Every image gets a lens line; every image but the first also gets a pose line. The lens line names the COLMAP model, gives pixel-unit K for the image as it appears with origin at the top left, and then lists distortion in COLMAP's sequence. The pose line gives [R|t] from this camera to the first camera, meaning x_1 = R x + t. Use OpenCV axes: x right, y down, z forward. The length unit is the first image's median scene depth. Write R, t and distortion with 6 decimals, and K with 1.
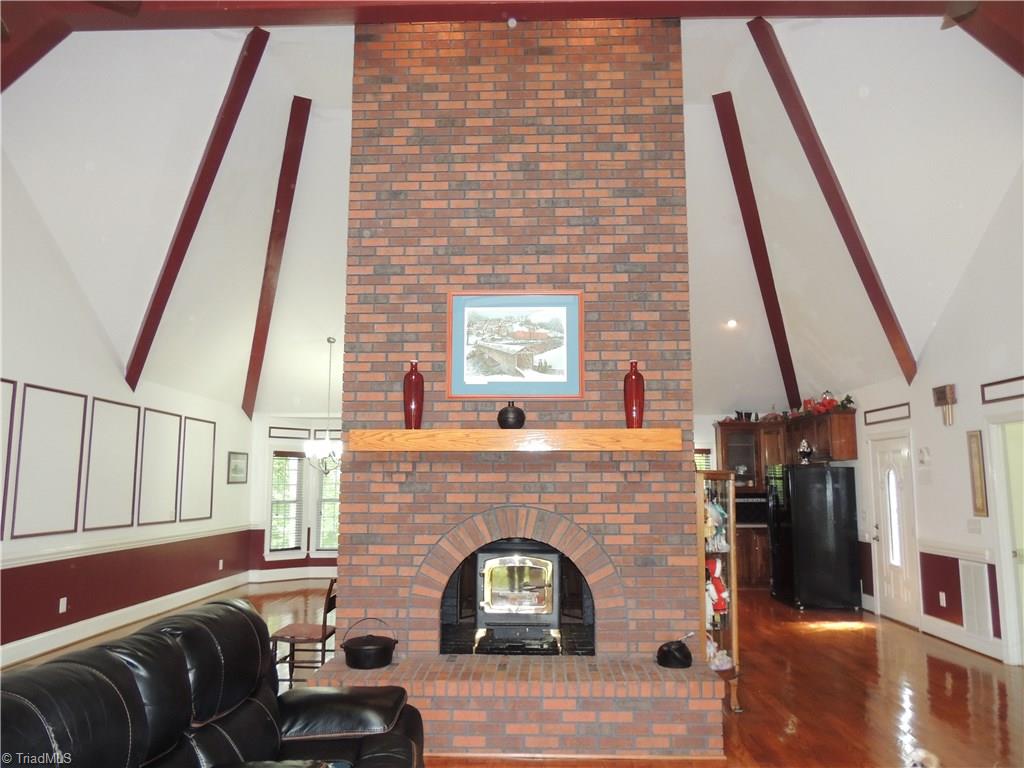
lens RADIAL K [[733.2, 0, 512.0], [0, 733.2, 384.0], [0, 0, 1]] dist [-0.015644, -0.001329]
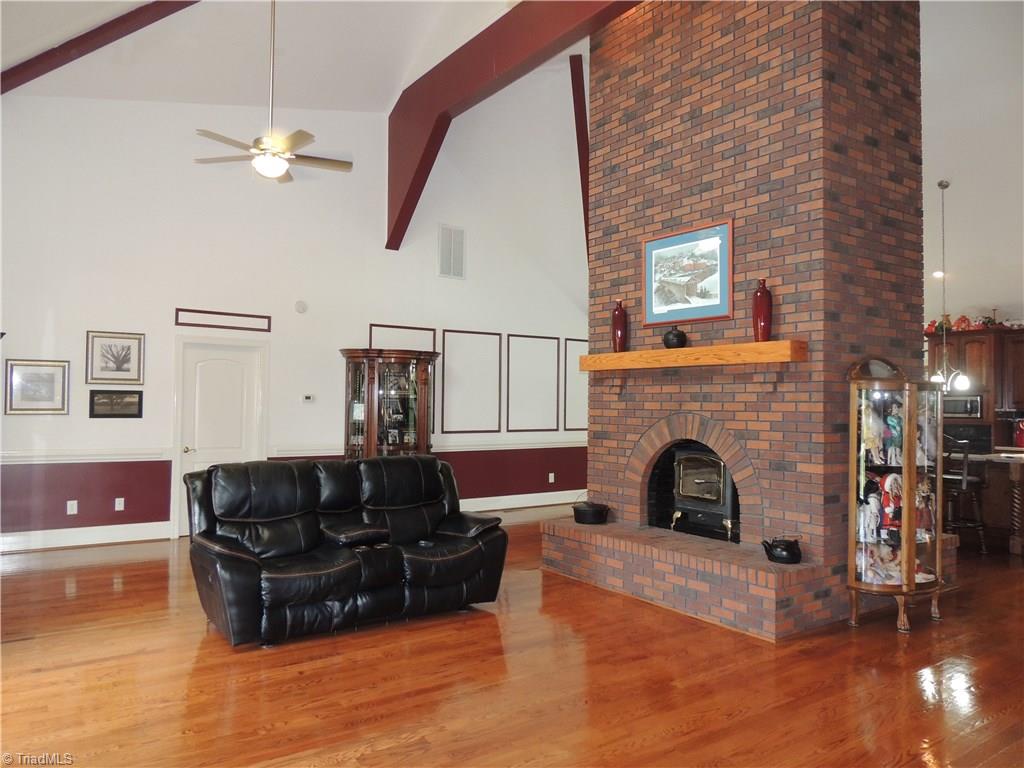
lens RADIAL K [[733.2, 0, 512.0], [0, 733.2, 384.0], [0, 0, 1]] dist [-0.015644, -0.001329]
pose [[0.598454, -0.014879, -0.801019, 0.775486], [0.098789, 0.993568, 0.055352, 0.025160], [0.795043, -0.112258, 0.596075, 0.065681]]
